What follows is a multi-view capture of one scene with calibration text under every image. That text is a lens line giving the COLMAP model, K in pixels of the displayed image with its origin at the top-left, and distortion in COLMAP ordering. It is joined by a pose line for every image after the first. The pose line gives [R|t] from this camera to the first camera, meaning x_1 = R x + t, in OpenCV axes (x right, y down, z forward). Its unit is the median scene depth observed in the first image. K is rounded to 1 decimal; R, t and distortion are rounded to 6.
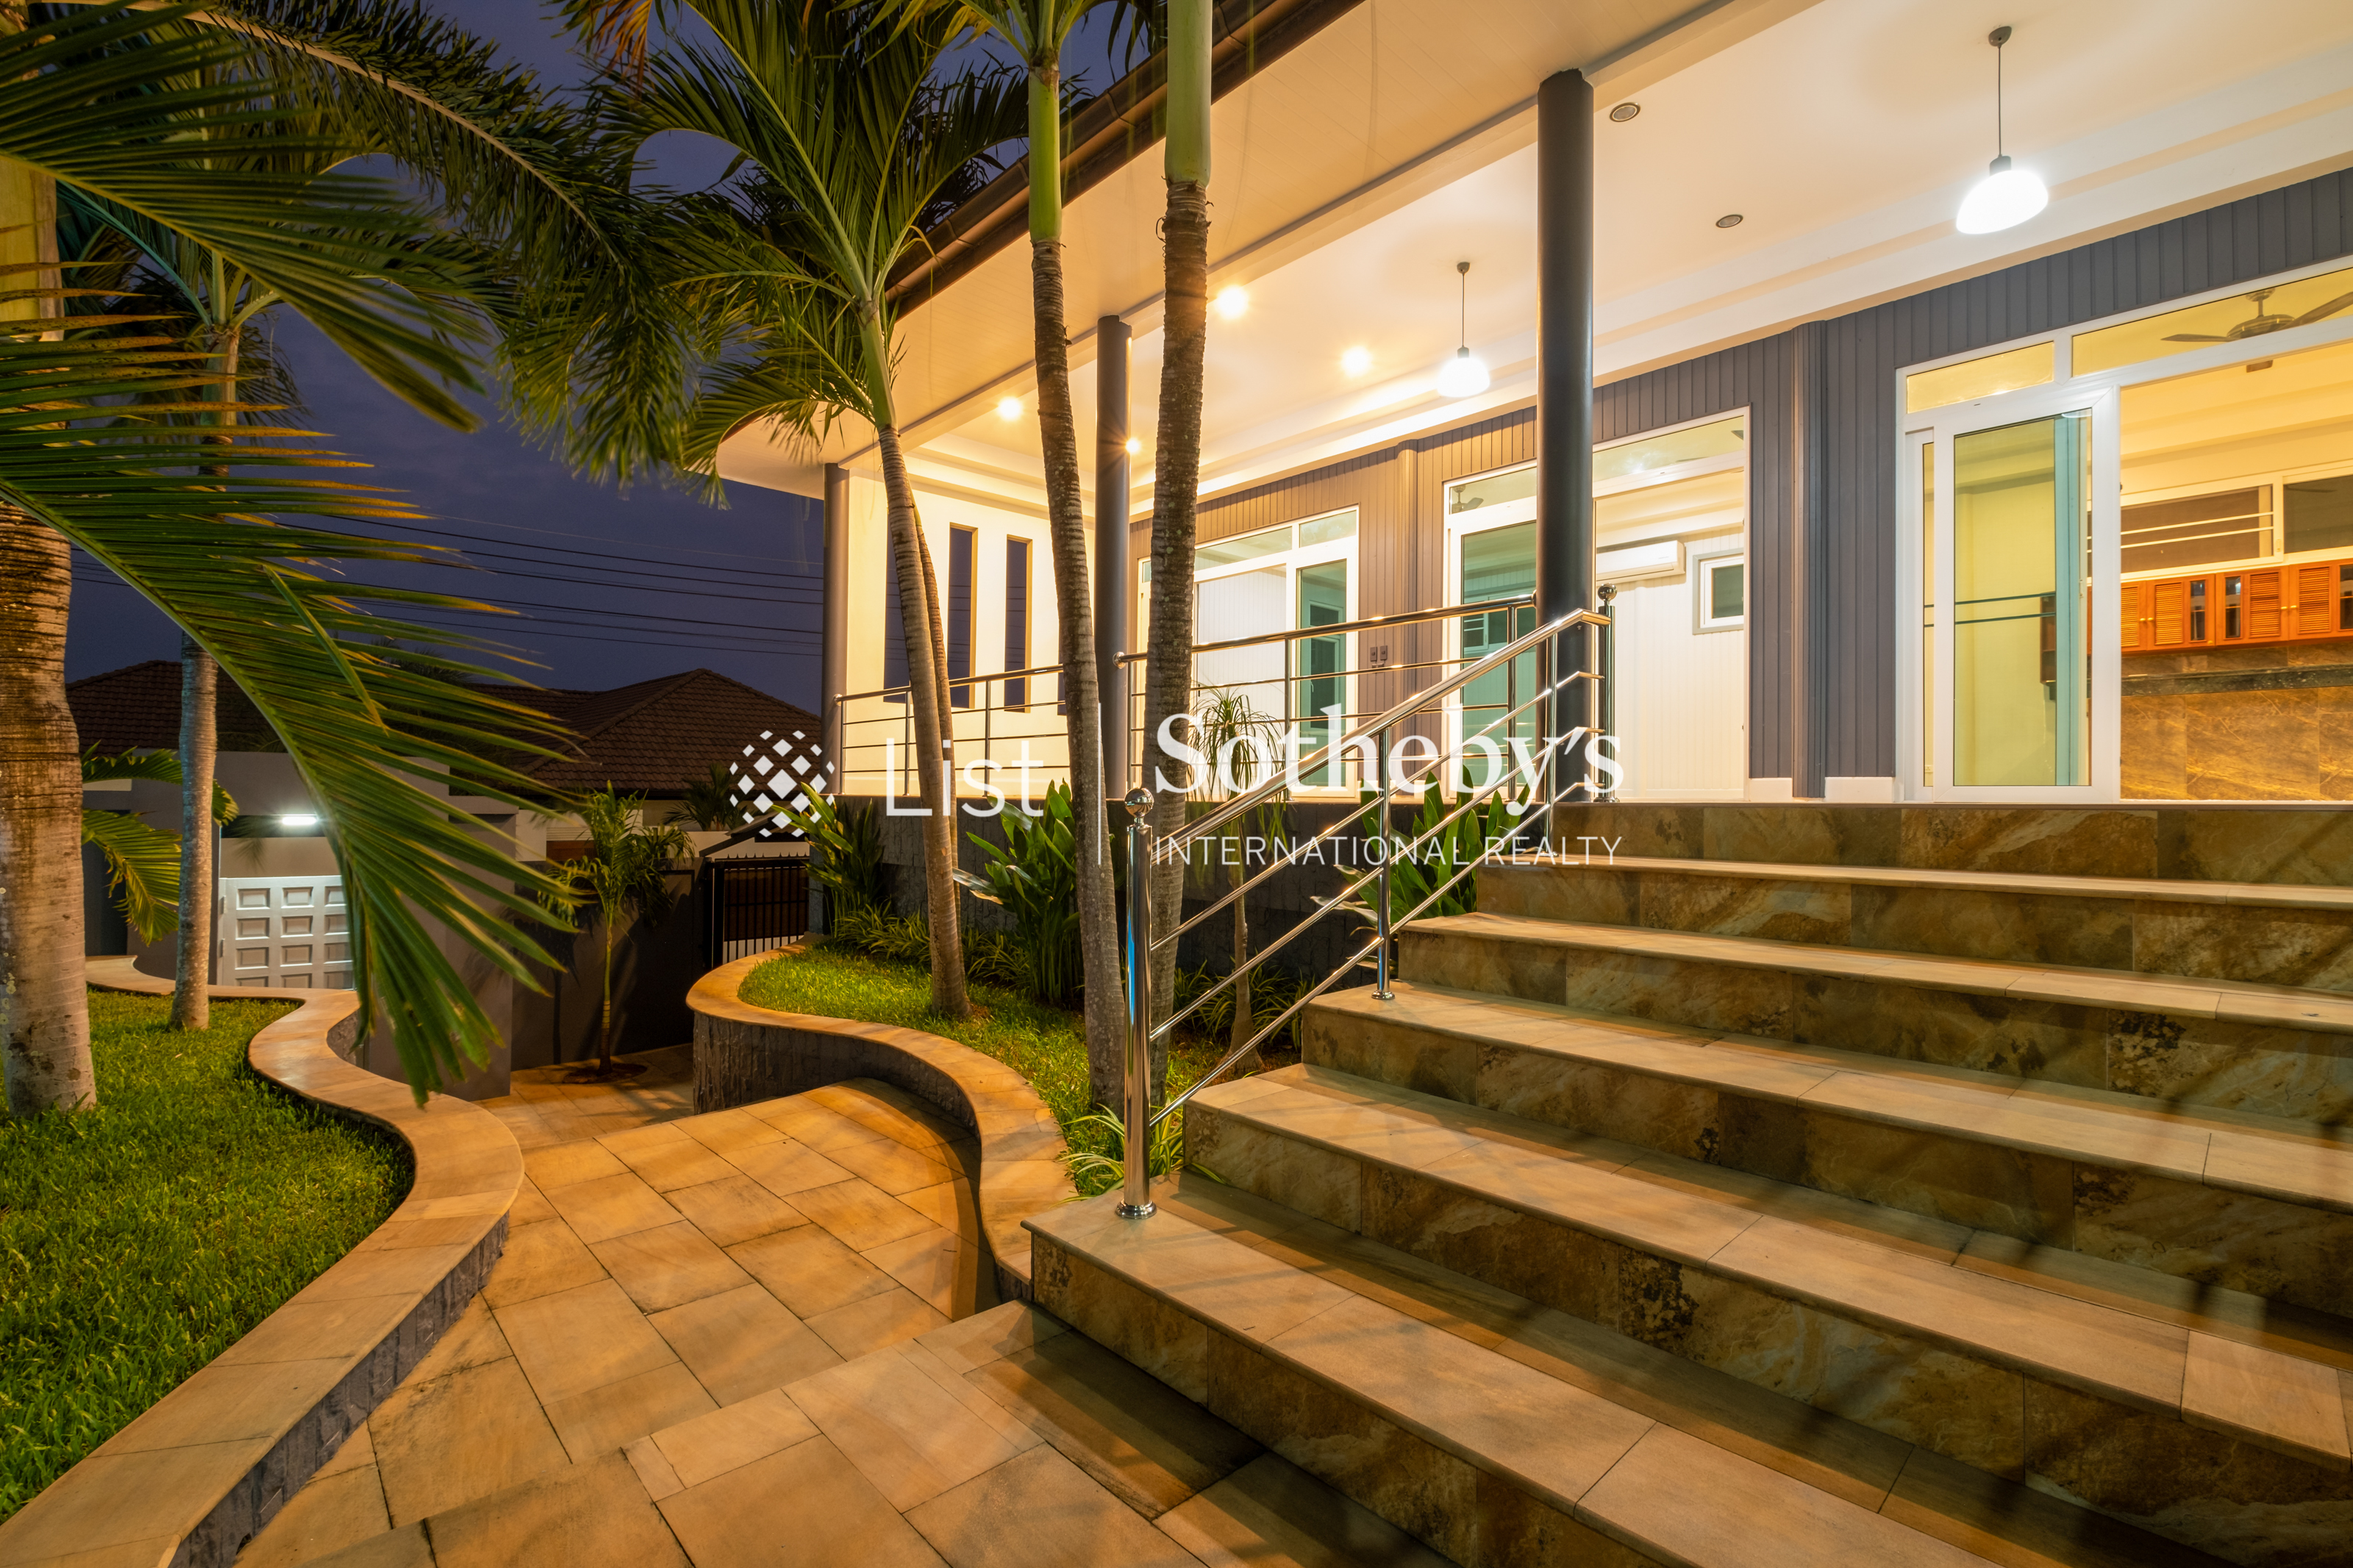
lens RADIAL K [[1004.9, 0, 1176.5], [0, 1004.9, 784.0], [0, 0, 1]] dist [0.001158, 0.000303]
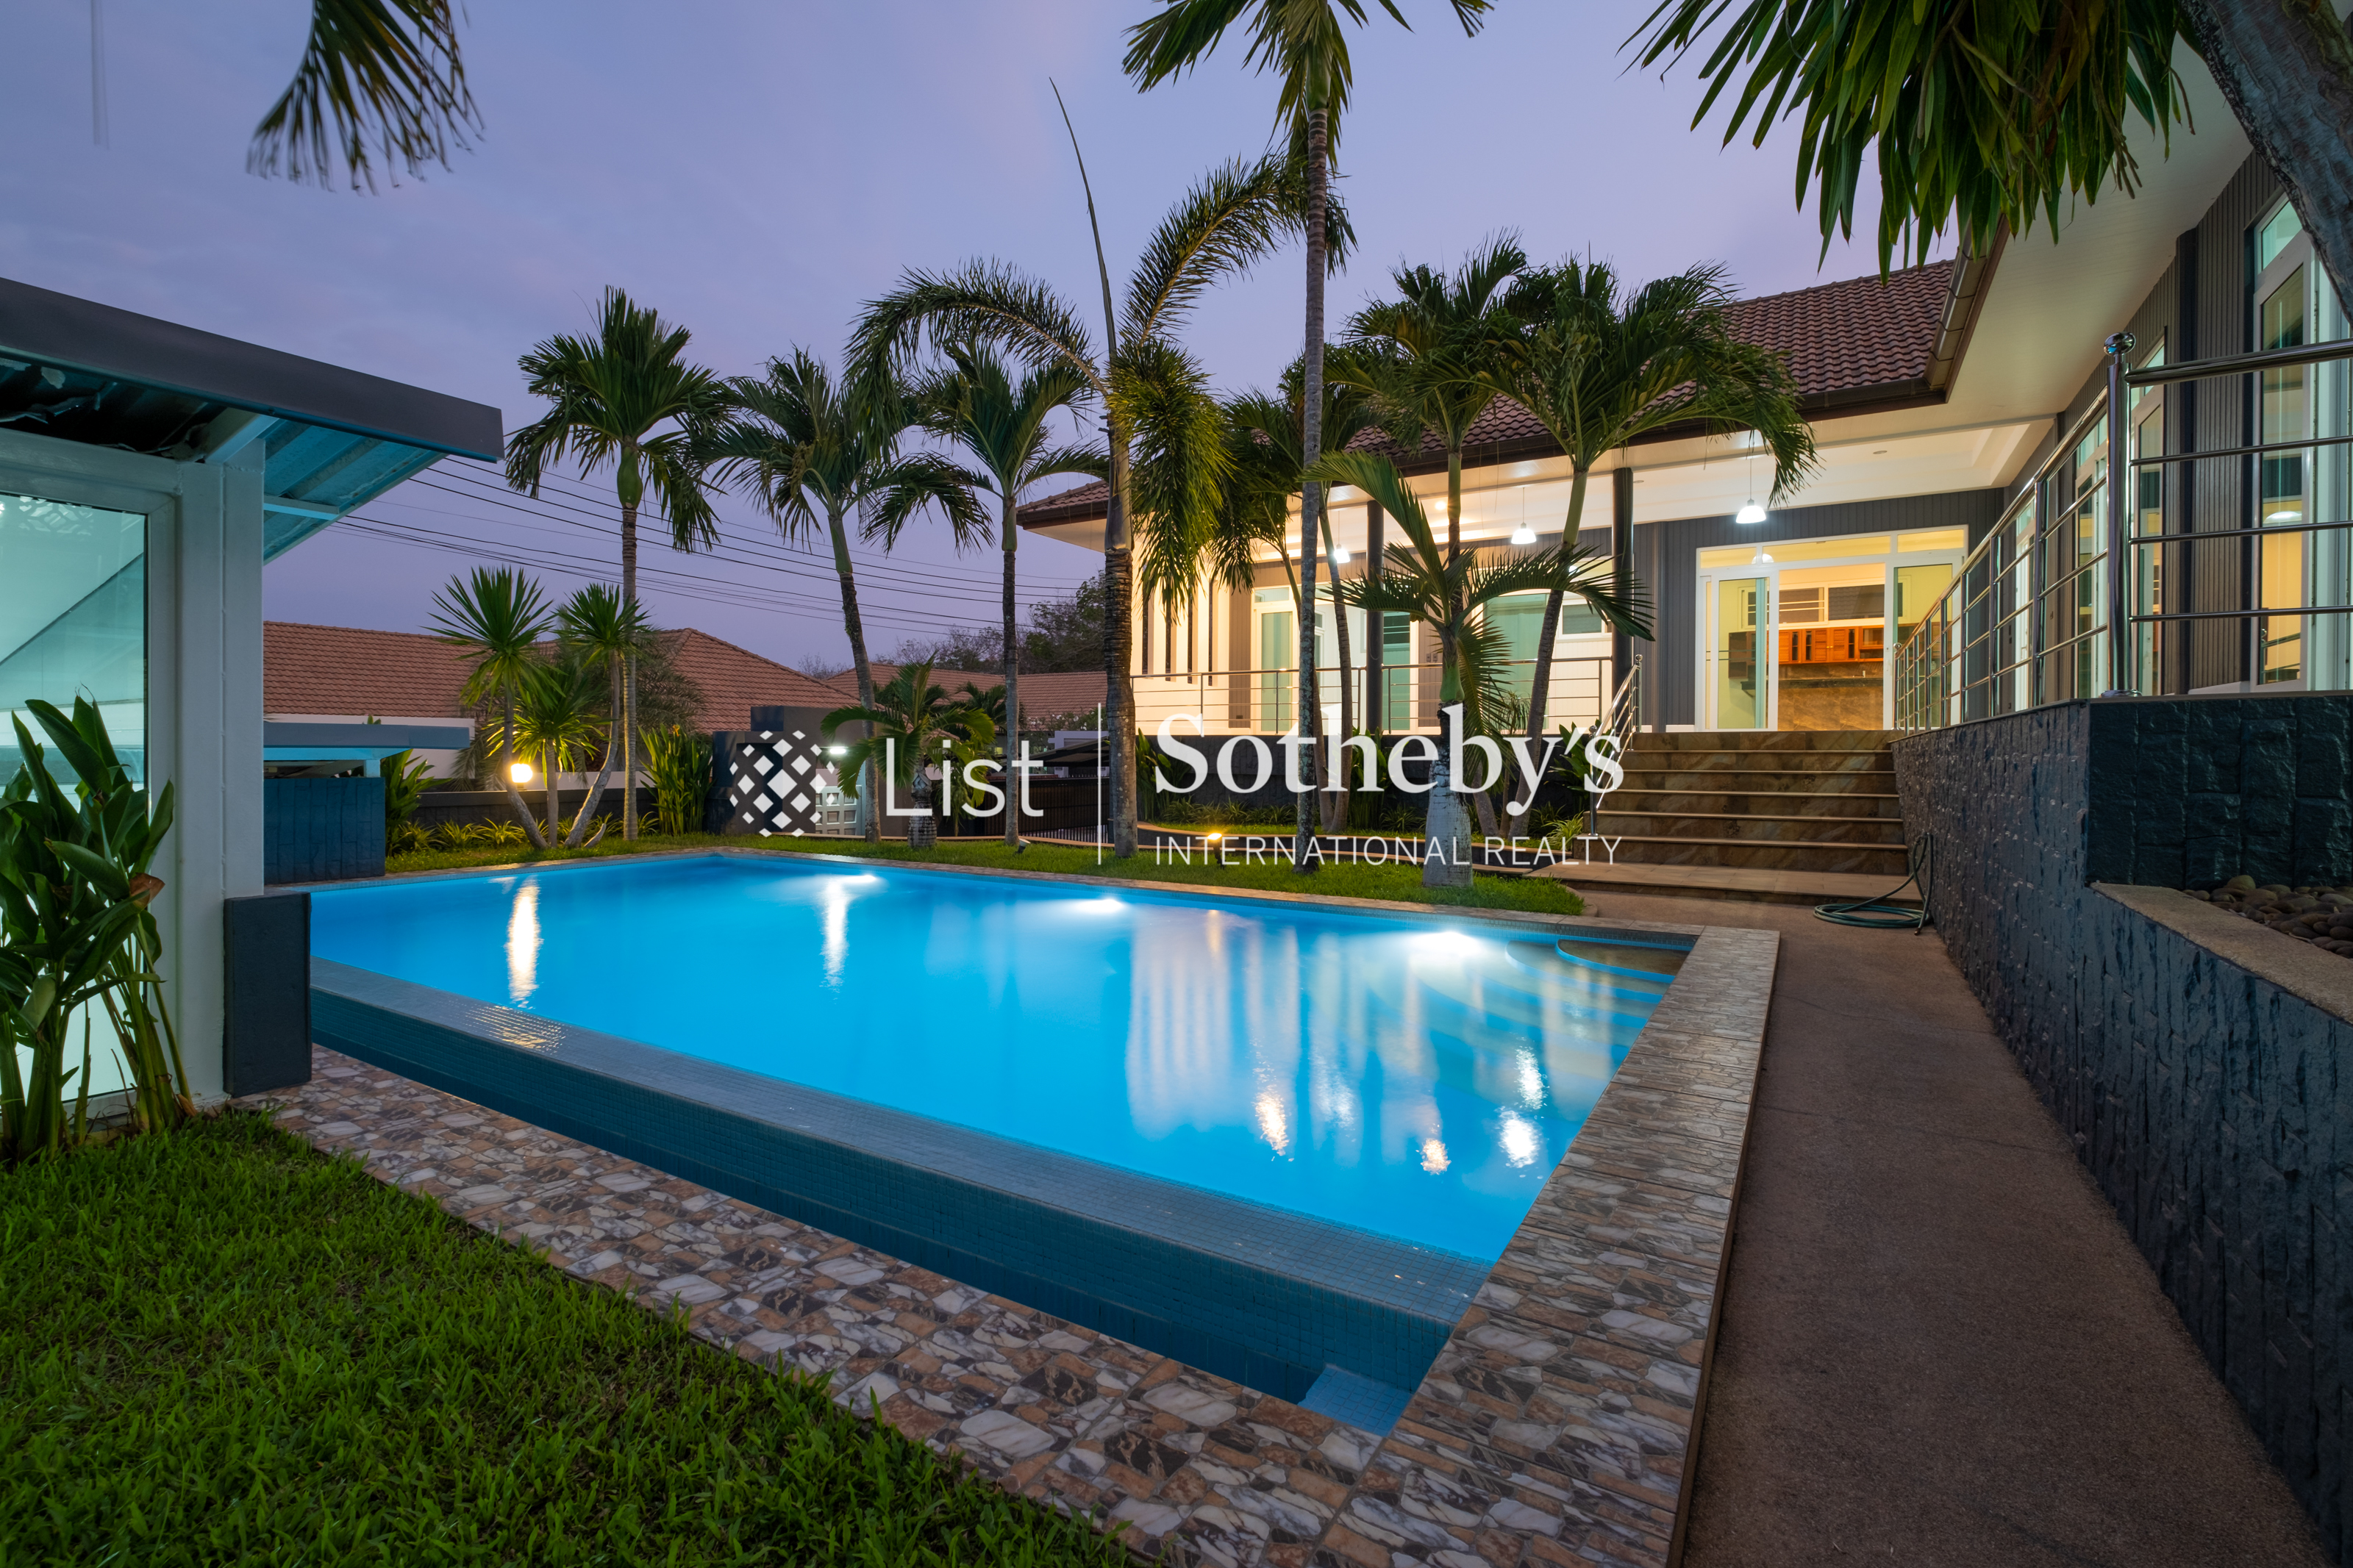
lens RADIAL K [[1013.5, 0, 1177.0], [0, 1013.5, 750.9], [0, 0, 1]] dist [-0.002162, -0.000655]
pose [[0.964418, -0.003620, 0.264358, -0.856423], [-0.000067, 0.999903, 0.013939, 0.016363], [-0.264383, -0.013461, 0.964324, -0.758696]]
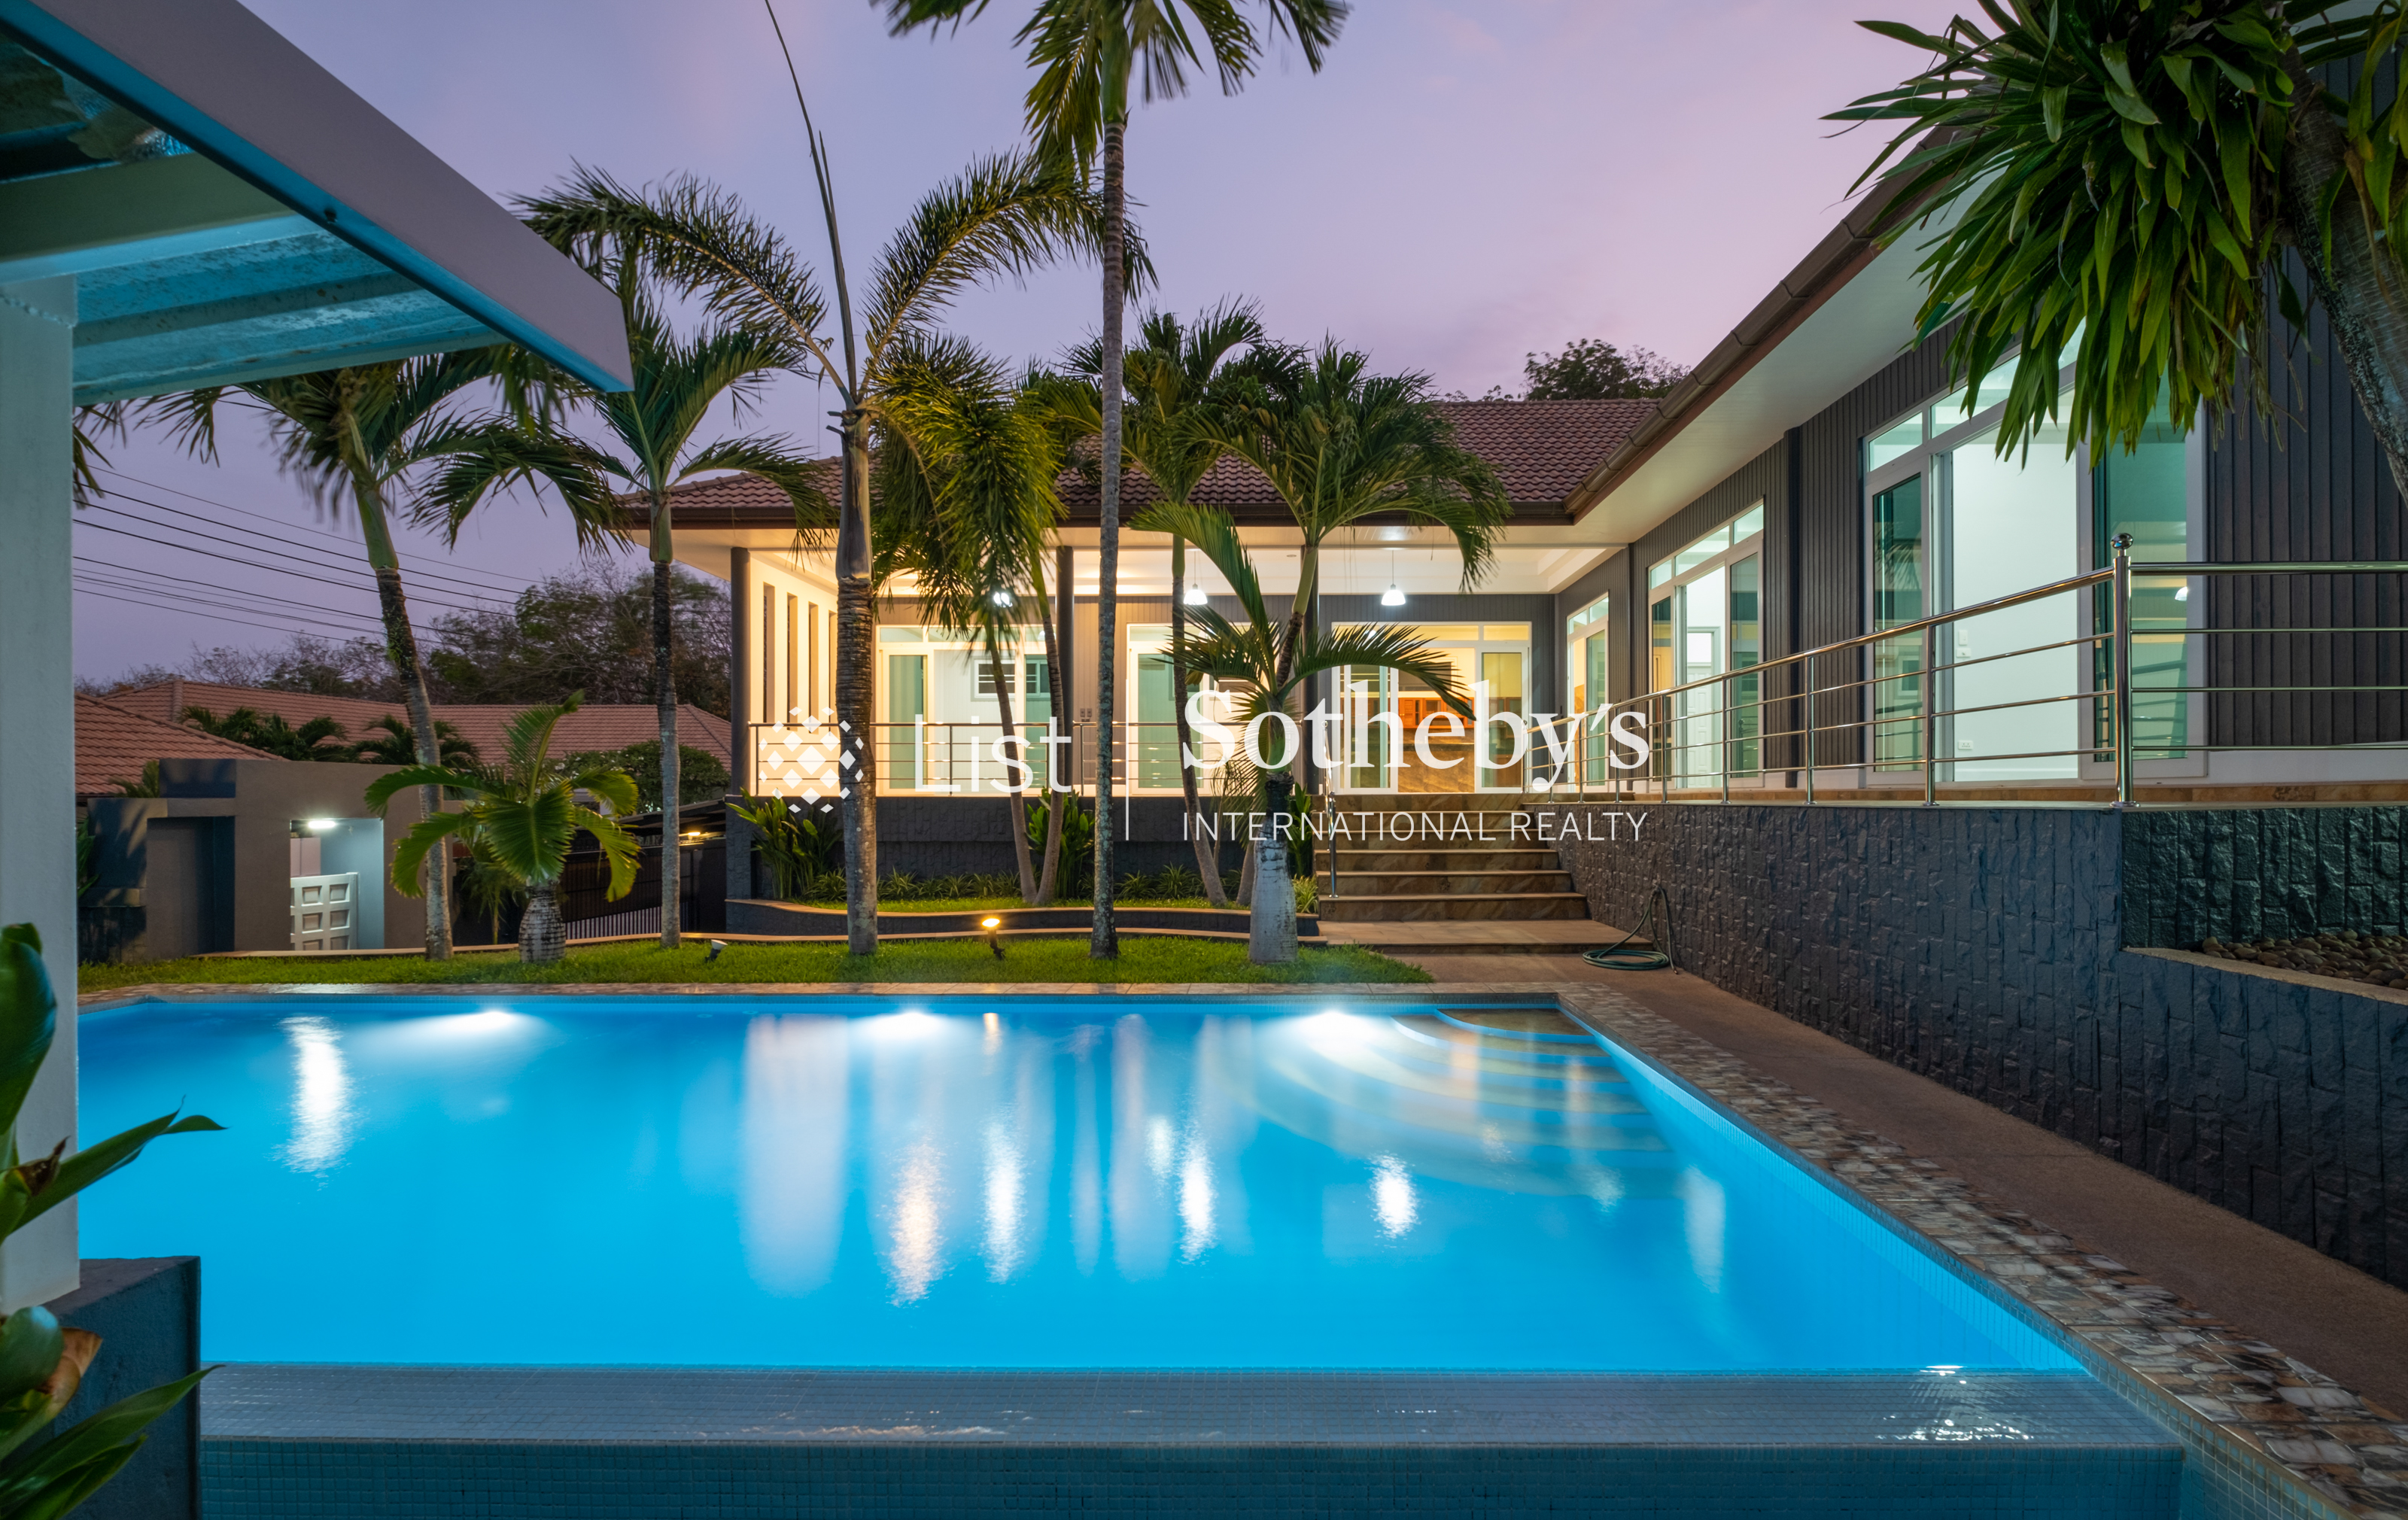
lens RADIAL K [[1055.6, 0, 1219.7], [0, 1055.6, 786.3], [0, 0, 1]] dist [-0.009263, 0.000159]
pose [[0.700166, -0.002421, 0.713976, -1.102895], [-0.000765, 0.999991, 0.004141, -0.009712], [-0.713979, -0.003445, 0.700158, -0.532995]]
